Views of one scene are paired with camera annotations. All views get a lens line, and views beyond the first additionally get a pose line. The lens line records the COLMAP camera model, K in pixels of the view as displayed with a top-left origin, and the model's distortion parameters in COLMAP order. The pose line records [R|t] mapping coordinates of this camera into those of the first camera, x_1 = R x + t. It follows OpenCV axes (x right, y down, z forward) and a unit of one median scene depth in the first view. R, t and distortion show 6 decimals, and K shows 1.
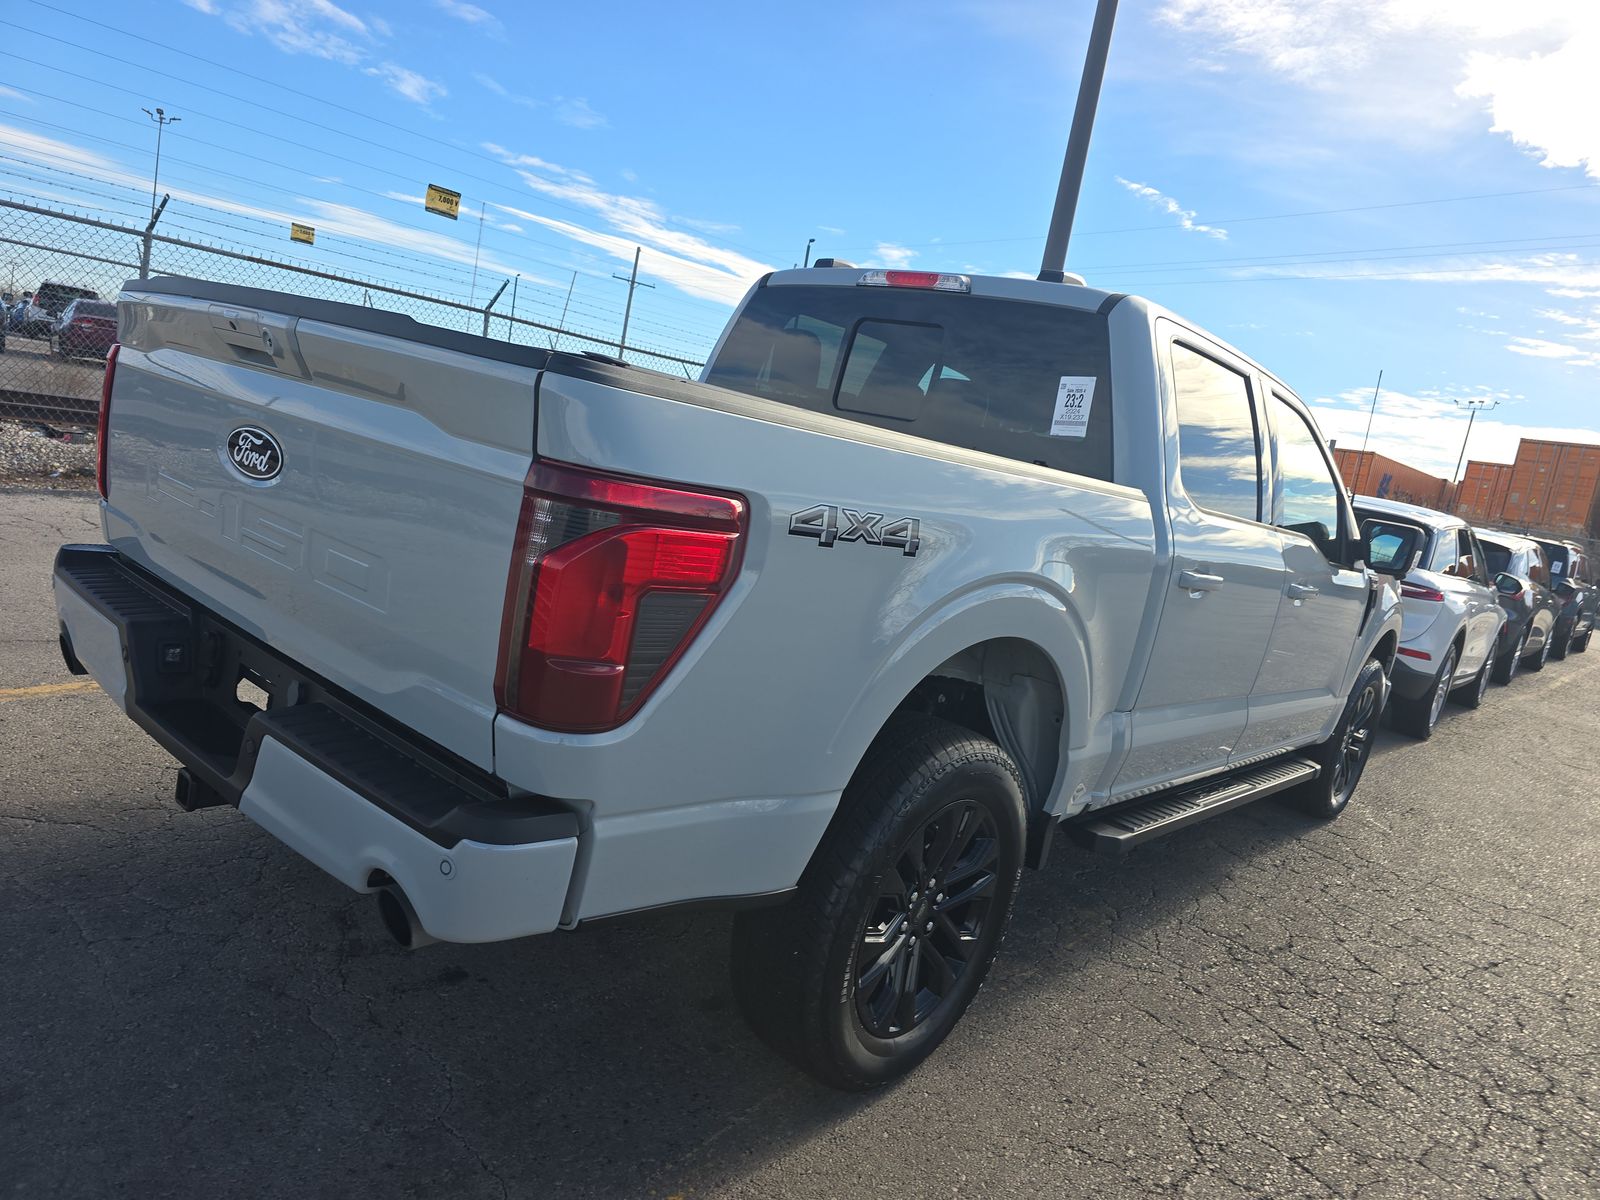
lens RADIAL K [[1082.6, 0, 797.5], [0, 1082.6, 594.7], [0, 0, 1]] dist [0.058913, -0.044690]
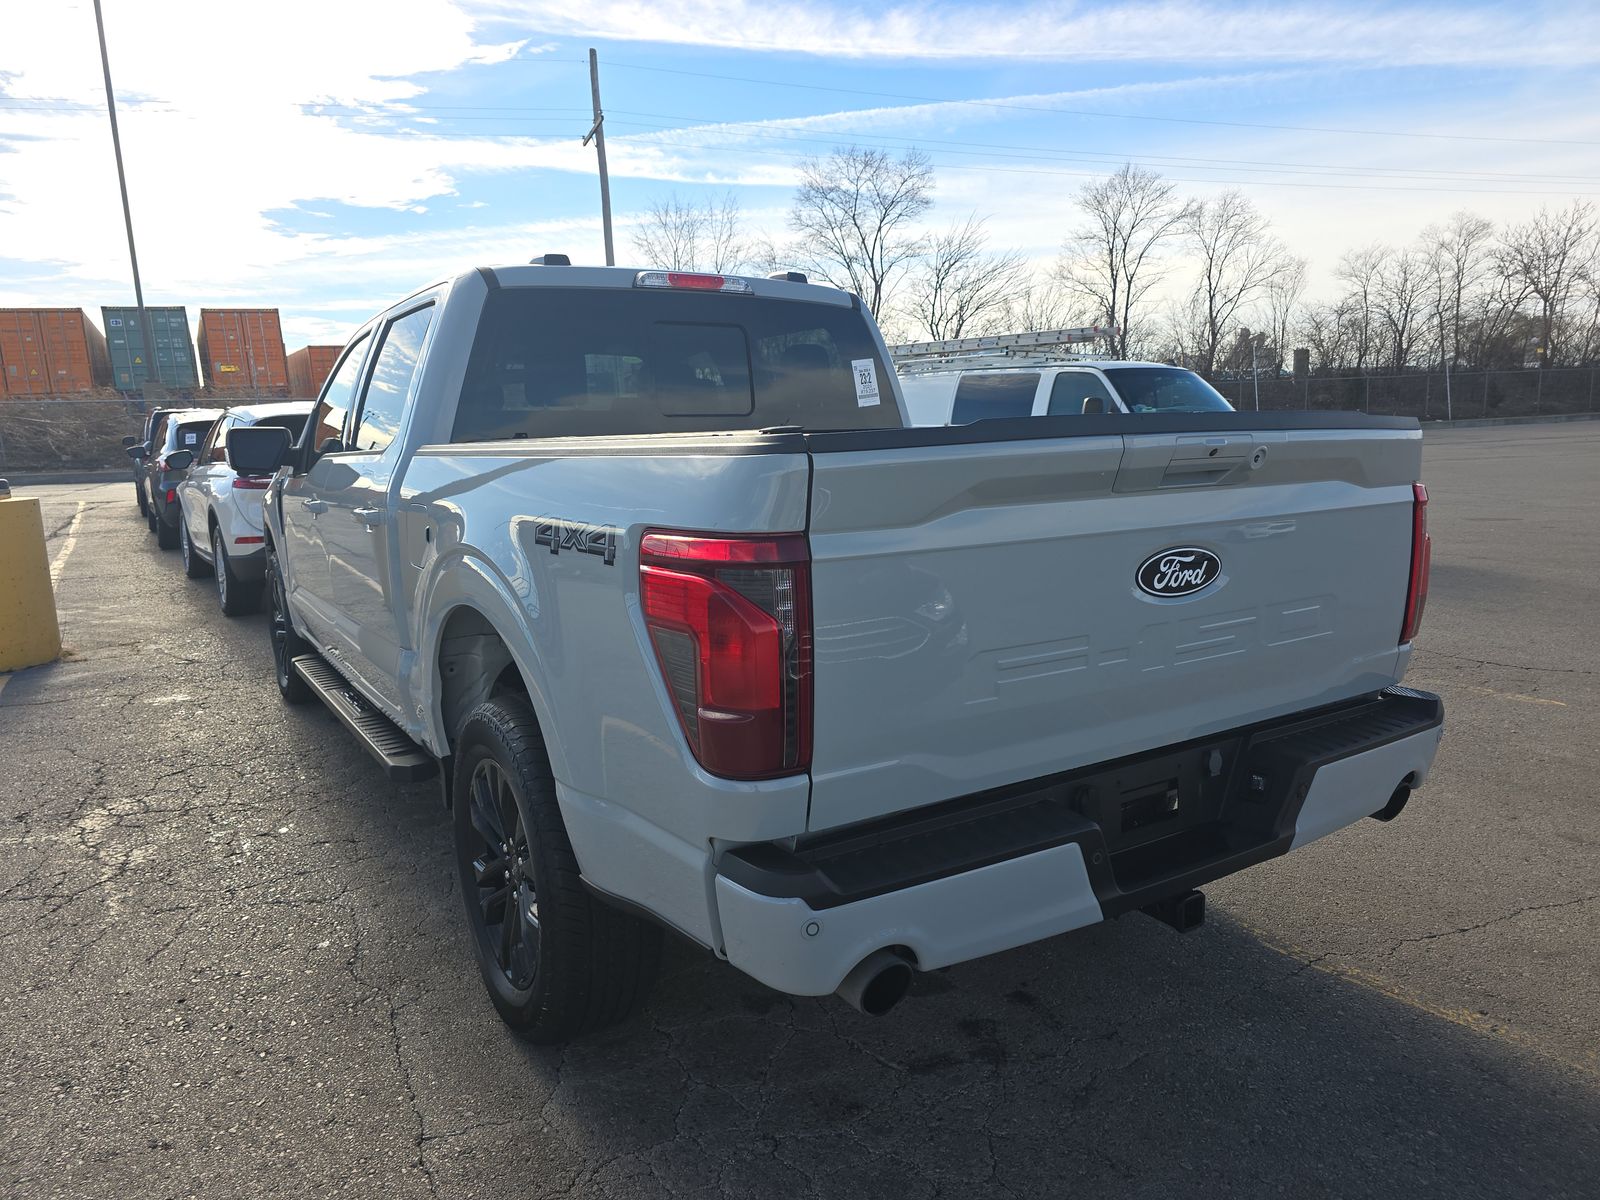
lens RADIAL K [[1082.6, 0, 797.5], [0, 1082.6, 594.7], [0, 0, 1]] dist [0.058913, -0.044690]
pose [[0.273488, -0.333249, 0.902302, -1.018299], [0.212857, 0.935776, 0.281095, -0.316117], [-0.938028, 0.115185, 0.326858, 0.677081]]
